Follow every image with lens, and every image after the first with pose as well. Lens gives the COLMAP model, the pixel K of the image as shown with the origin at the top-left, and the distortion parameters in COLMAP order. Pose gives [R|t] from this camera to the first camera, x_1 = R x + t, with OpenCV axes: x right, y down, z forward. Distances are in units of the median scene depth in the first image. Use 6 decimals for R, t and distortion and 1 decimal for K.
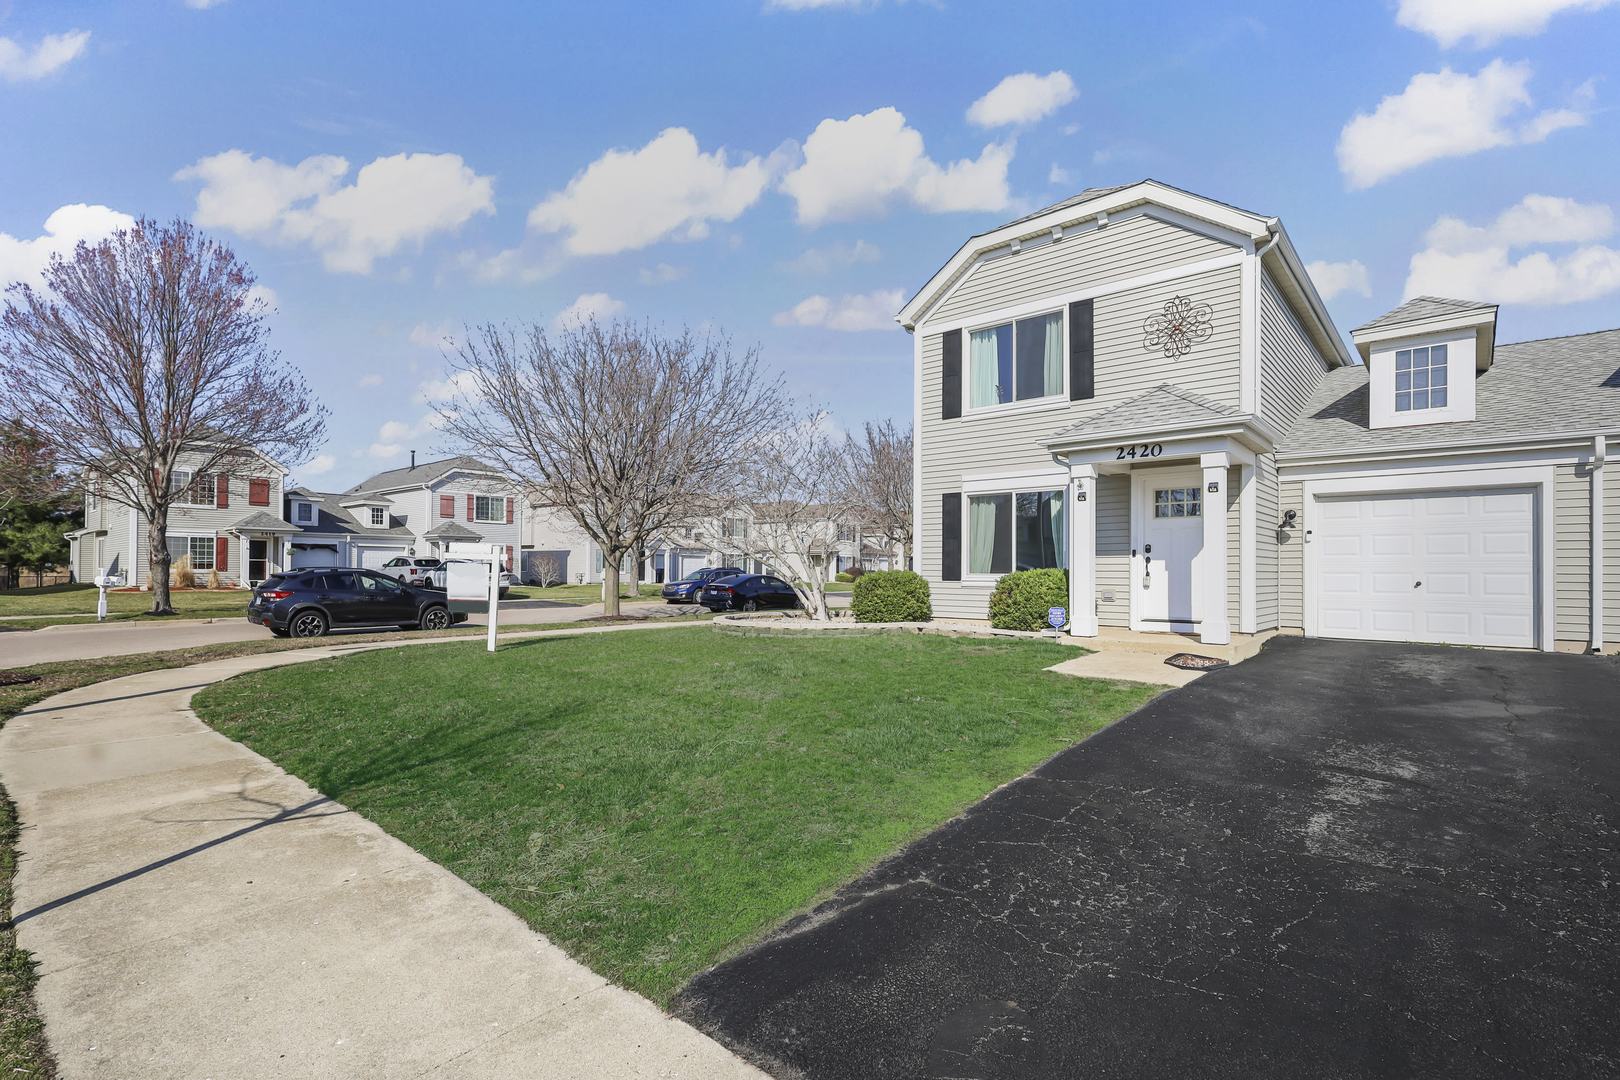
lens RADIAL K [[762.3, 0, 796.2], [0, 762.3, 560.1], [0, 0, 1]] dist [0.003214, -0.000299]
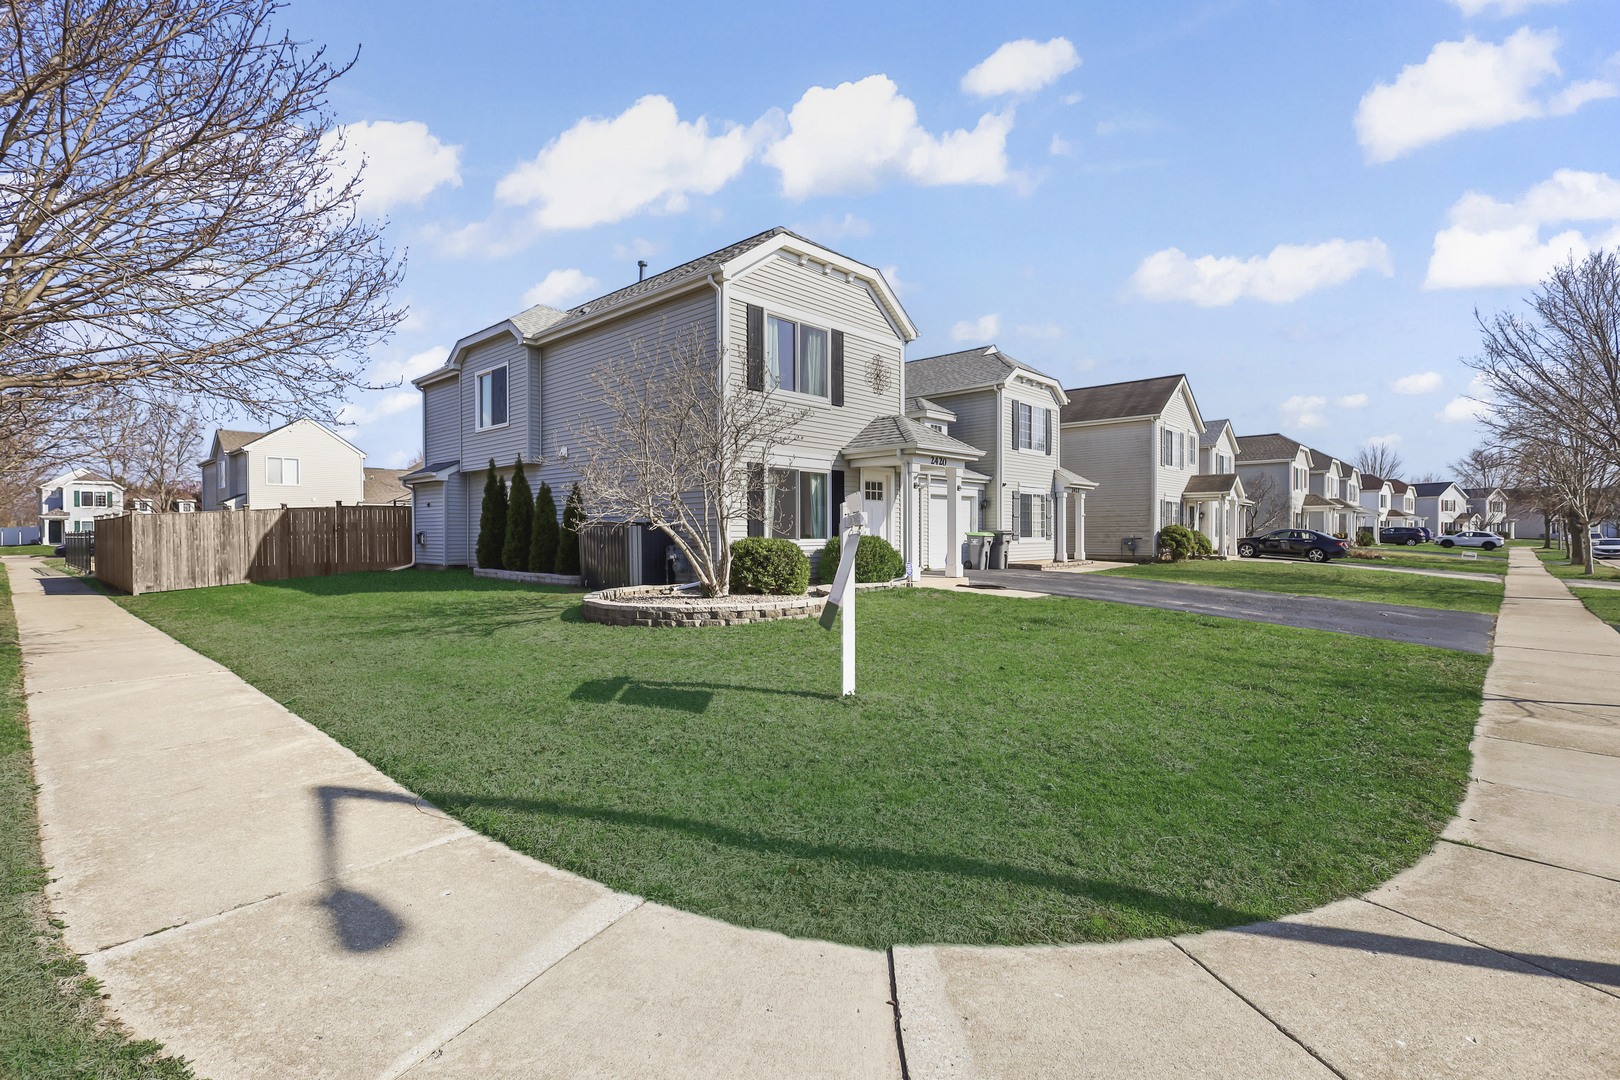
lens RADIAL K [[766.4, 0, 800.6], [0, 766.4, 540.0], [0, 0, 1]] dist [-0.013684, 0.028344]
pose [[0.030897, -0.017240, 0.999374, -0.932680], [-0.011795, 0.999775, 0.017611, -0.002614], [-0.999453, -0.012331, 0.030687, 1.002918]]
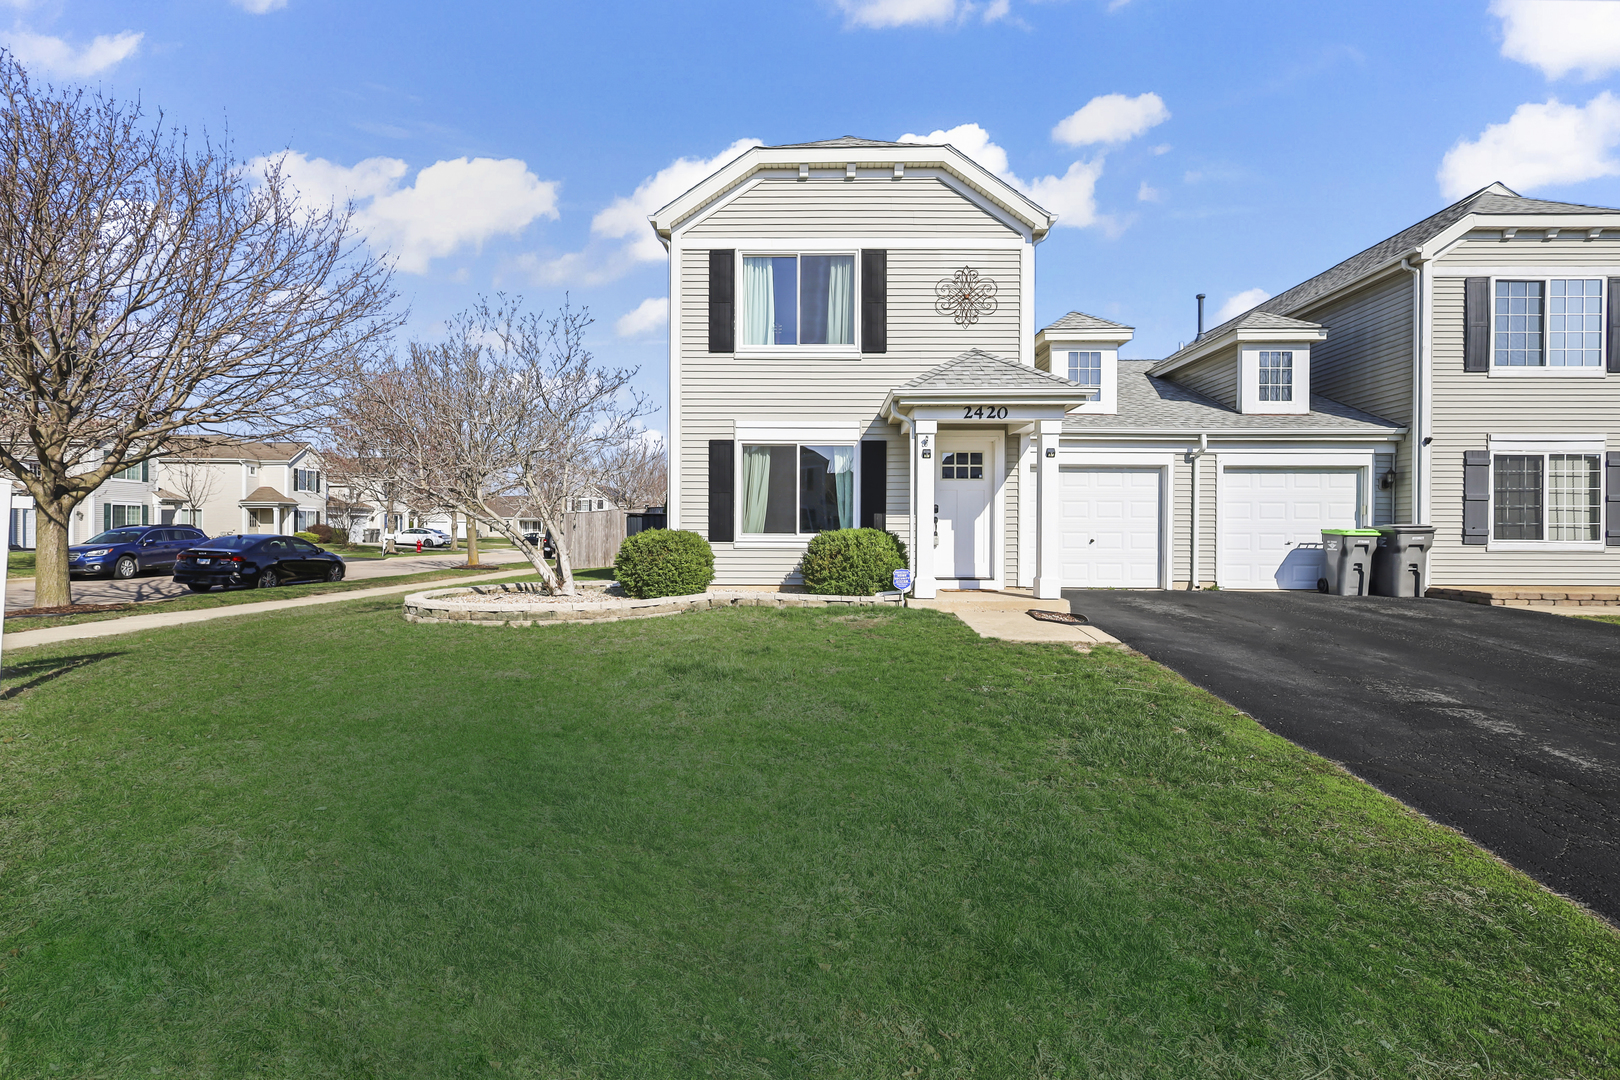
lens RADIAL K [[766.4, 0, 800.6], [0, 766.4, 540.0], [0, 0, 1]] dist [-0.013684, 0.028344]
pose [[0.762130, -0.008722, 0.647365, -0.319570], [-0.010010, 0.999631, 0.025254, 0.002442], [-0.647347, -0.025727, 0.761761, 0.311376]]
